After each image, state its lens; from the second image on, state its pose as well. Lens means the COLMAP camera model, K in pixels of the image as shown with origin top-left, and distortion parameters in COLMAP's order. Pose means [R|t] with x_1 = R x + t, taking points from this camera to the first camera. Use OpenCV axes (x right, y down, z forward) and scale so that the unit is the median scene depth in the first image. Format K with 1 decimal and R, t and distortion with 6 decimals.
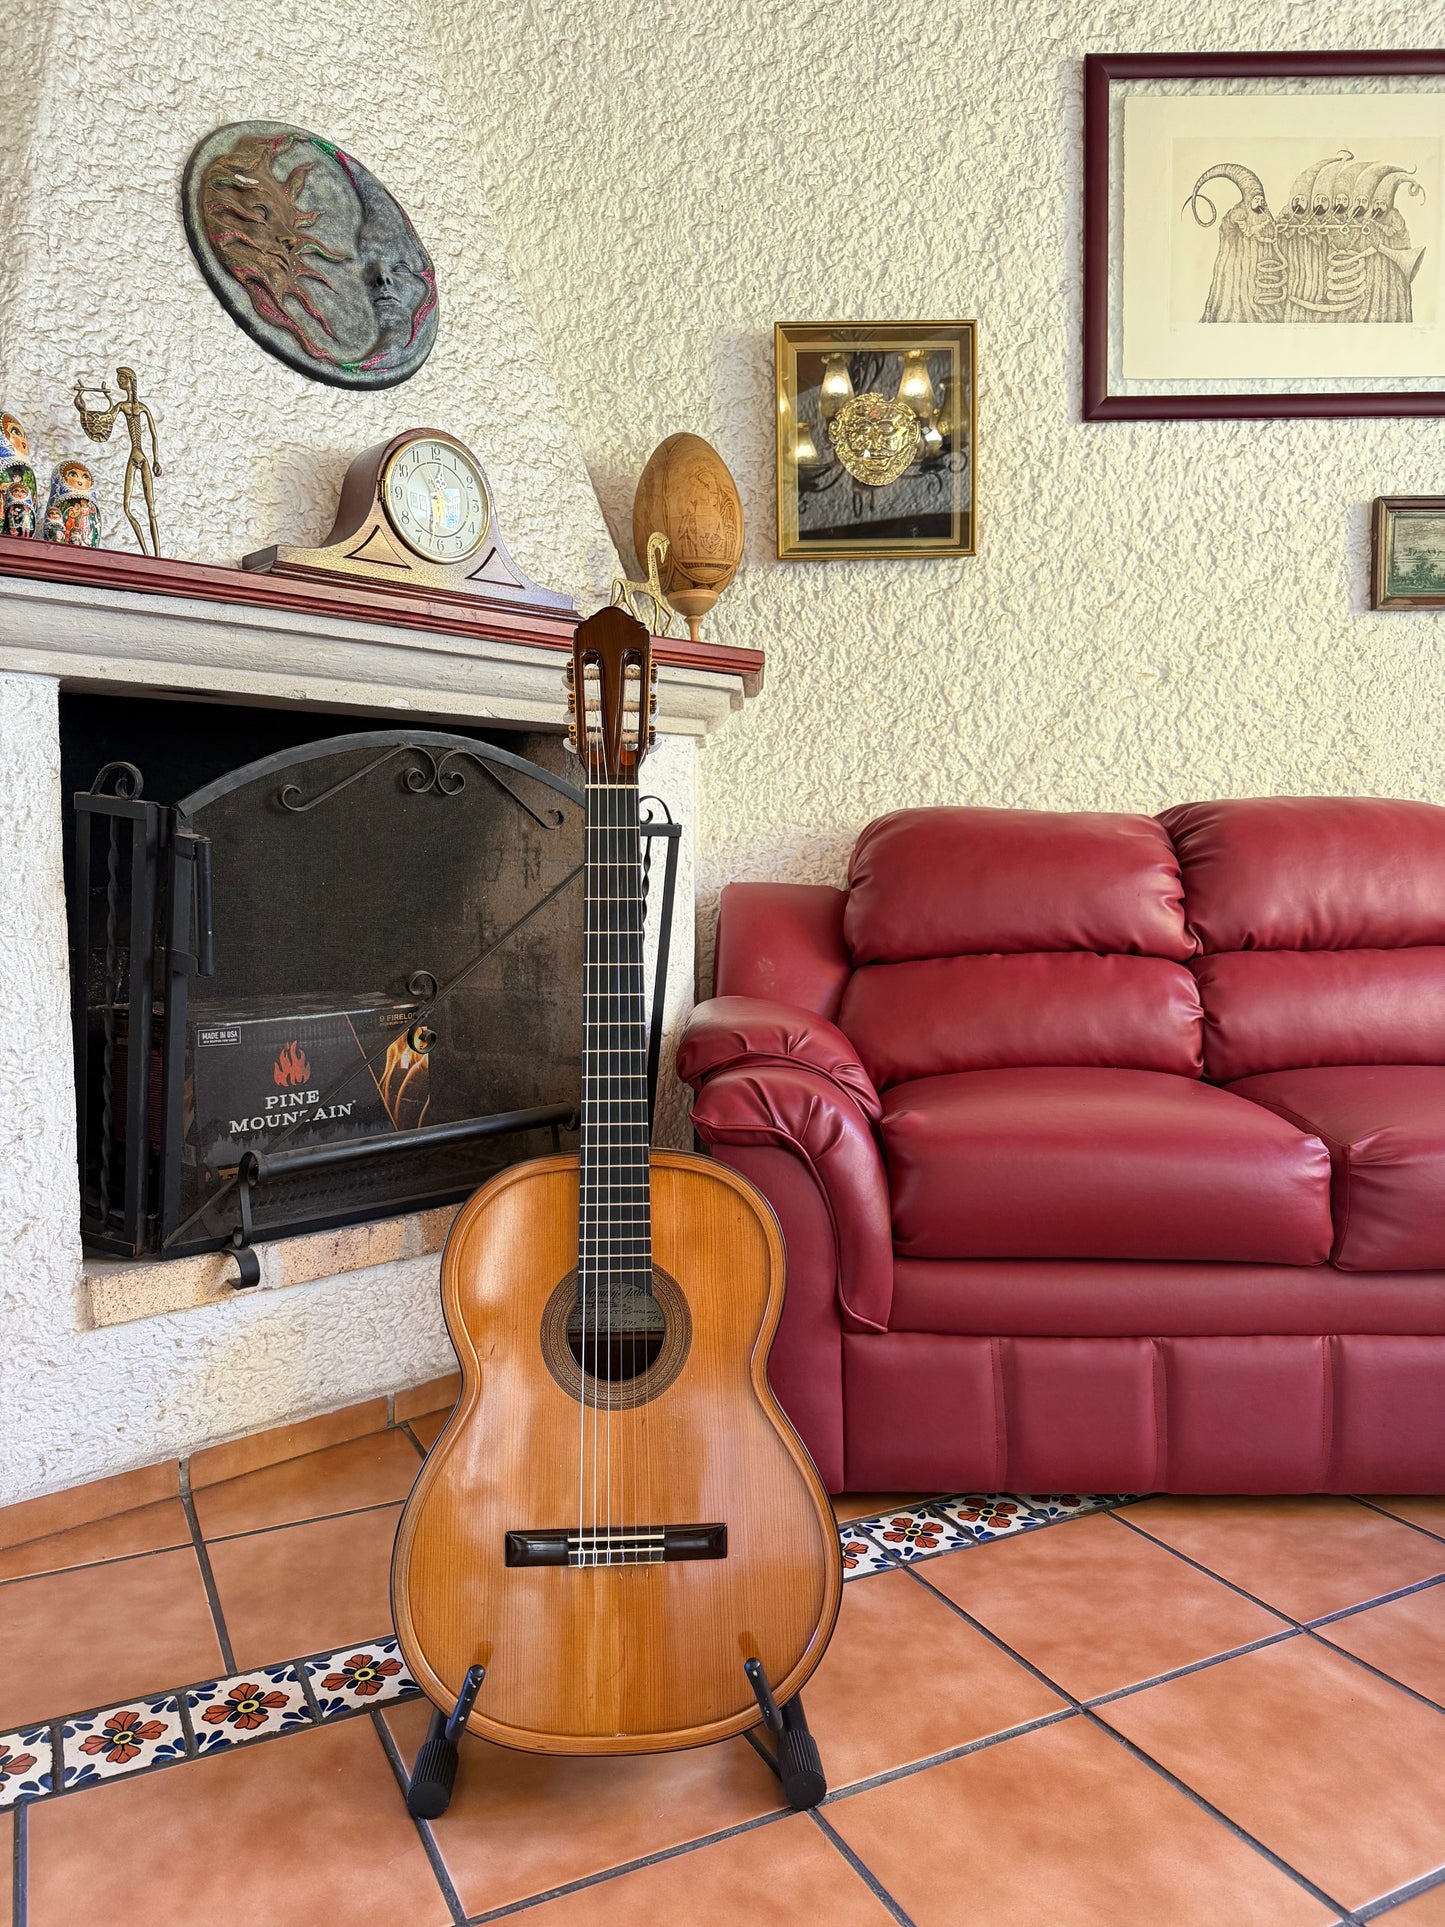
lens RADIAL K [[1338.0, 0, 712.8], [0, 1338.0, 972.9], [0, 0, 1]] dist [0.113051, -0.212794]
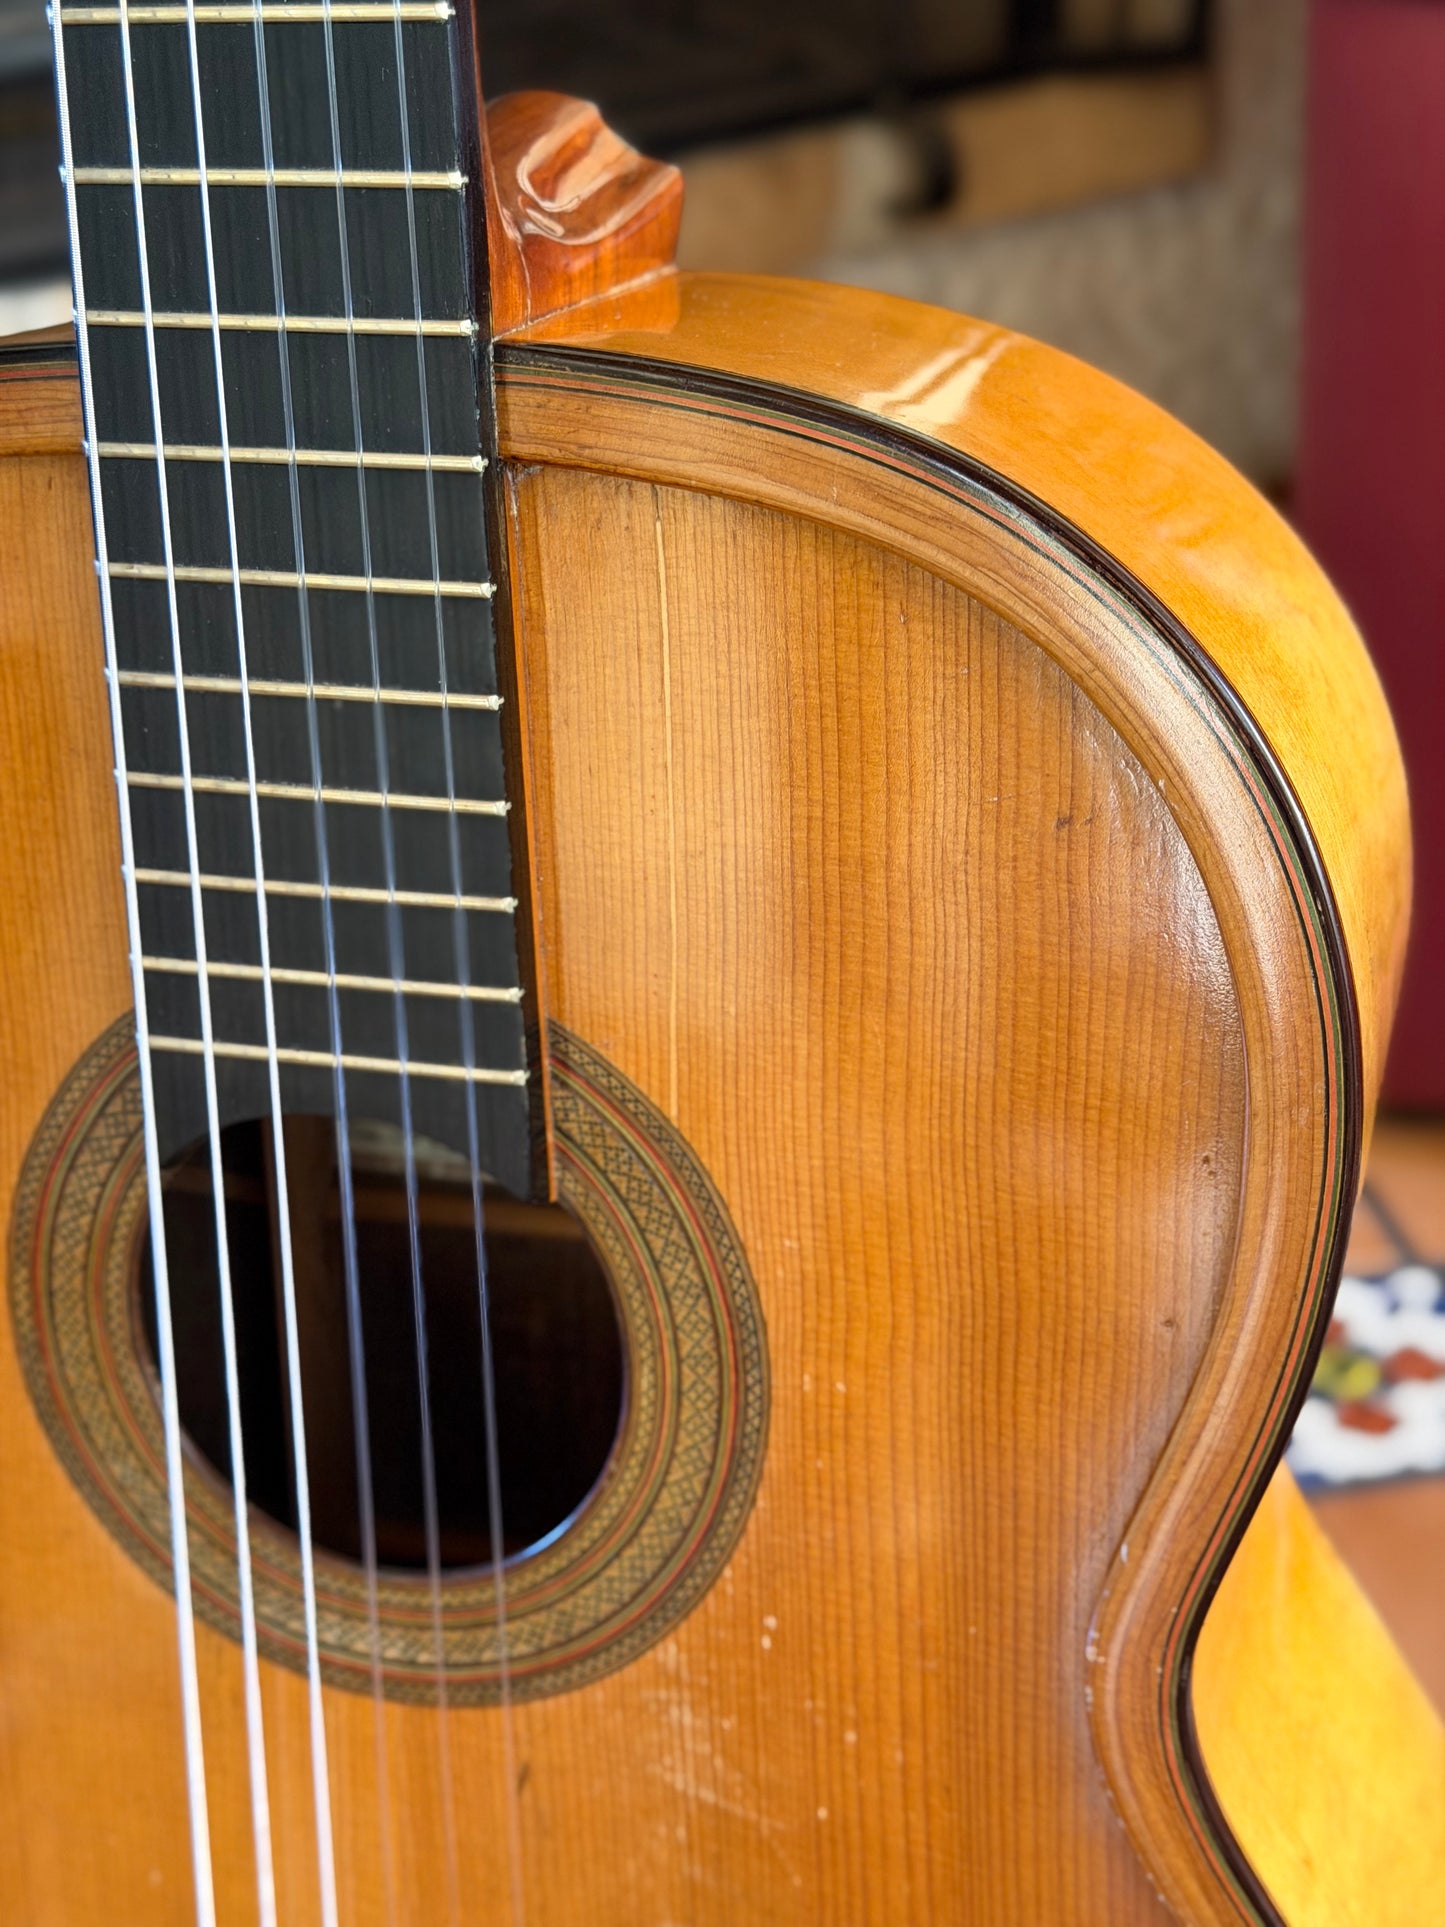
lens RADIAL K [[2567.8, 0, 782.7], [0, 2567.8, 890.1], [0, 0, 1]] dist [0.101088, -0.053705]
pose [[0.943184, 0.106826, -0.314631, 0.043625], [0.037874, 0.906173, 0.421208, 0.033665], [0.330106, -0.409193, 0.850642, 0.385010]]
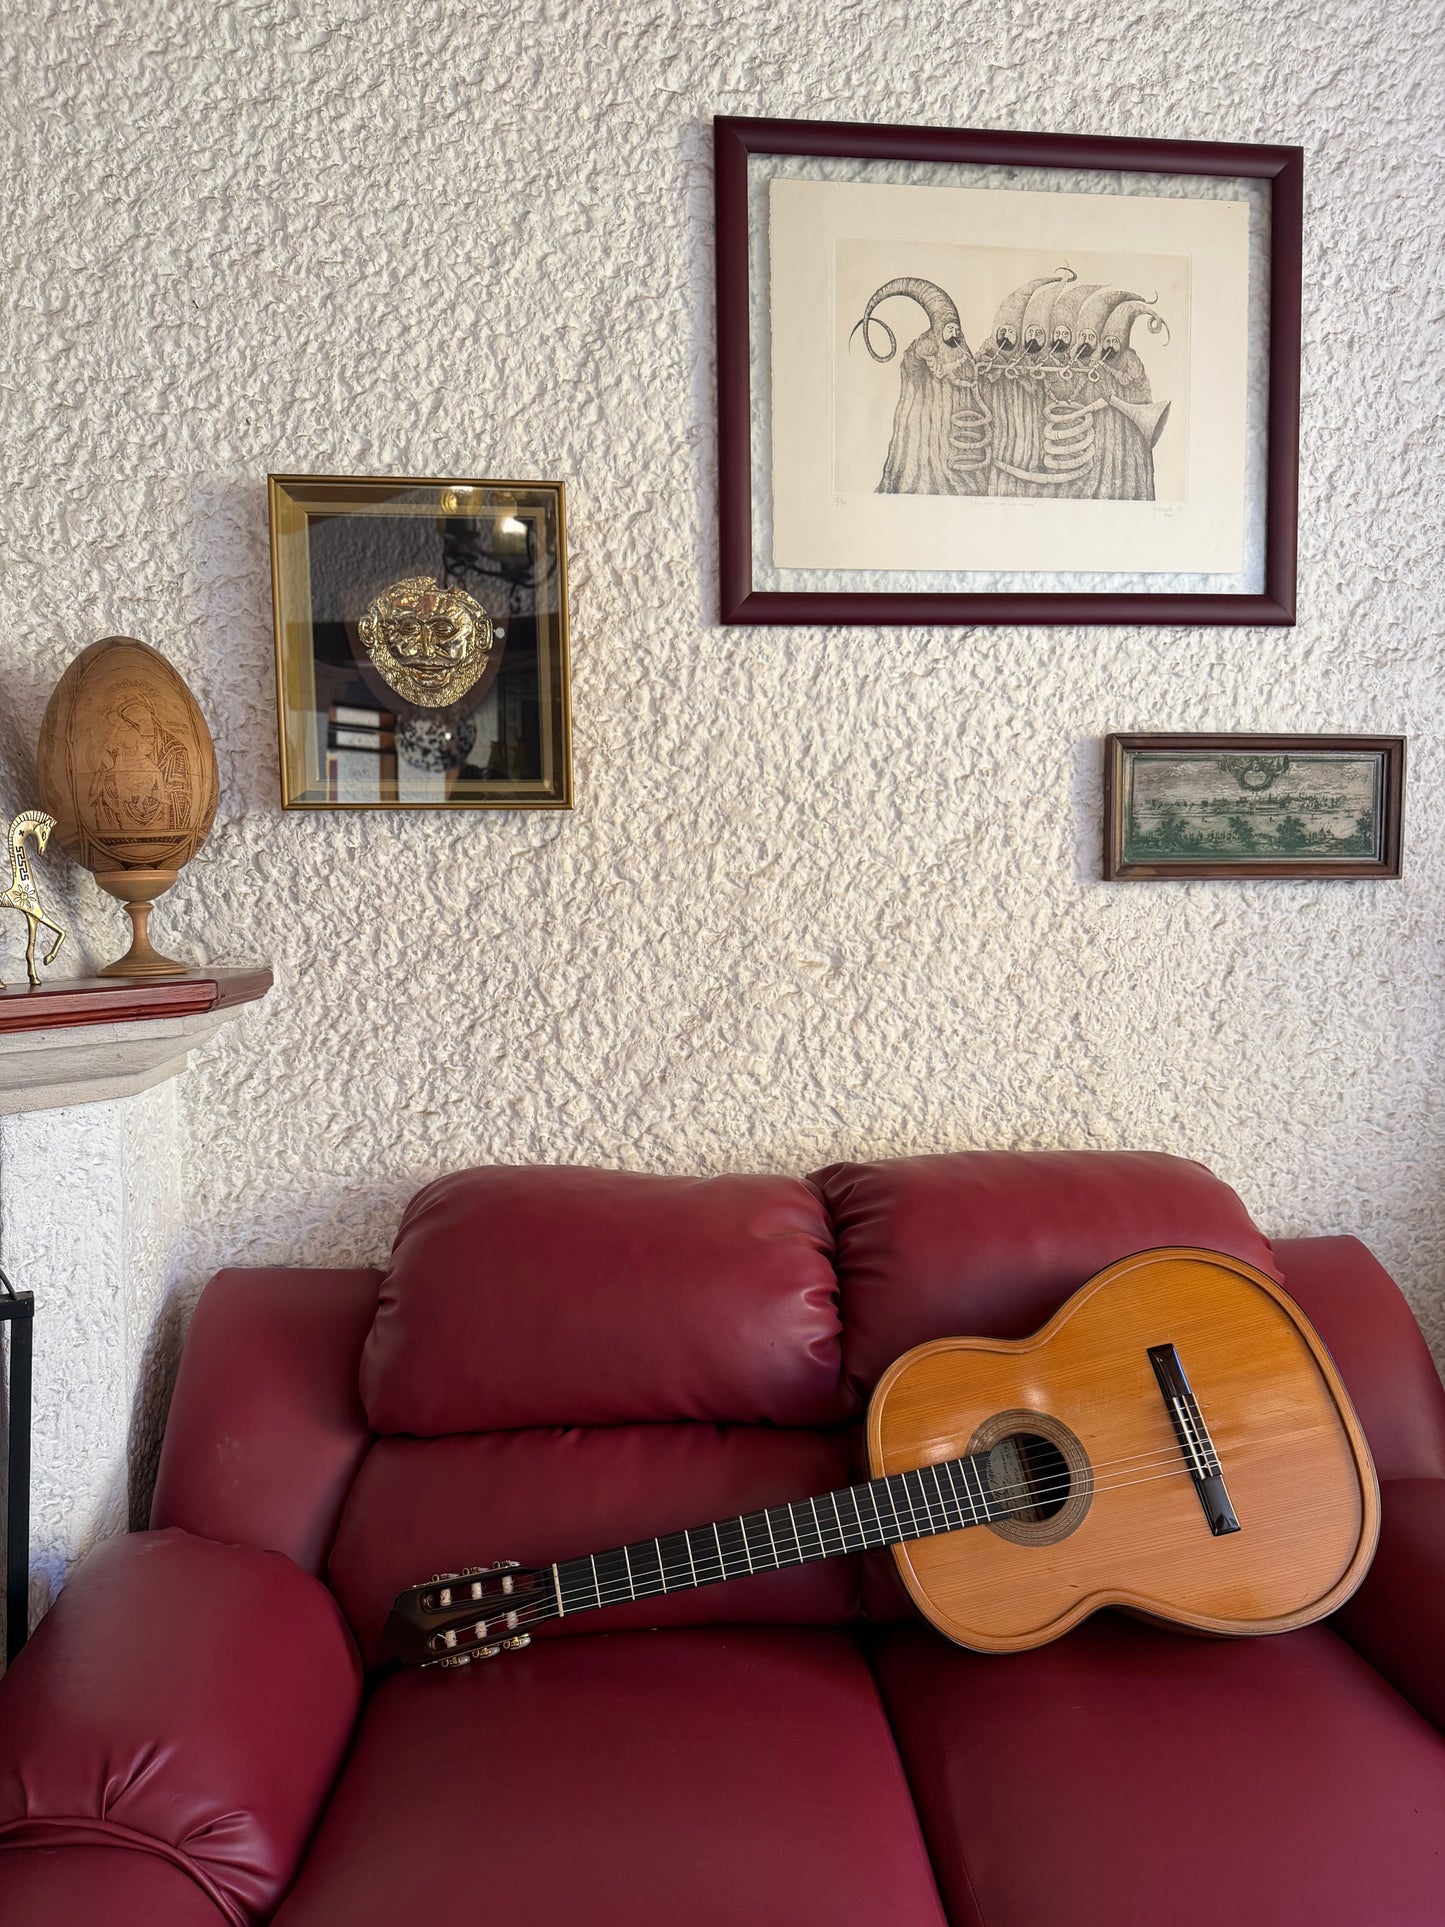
lens RADIAL K [[1359.5, 0, 722.5], [0, 1359.5, 963.5], [0, 0, 1]] dist [0.184861, -0.403117]
pose [[0.992834, -0.005825, 0.119360, 0.203025], [0.006883, 0.999941, -0.008447, -0.239595], [-0.119304, 0.009208, 0.992815, 0.295342]]
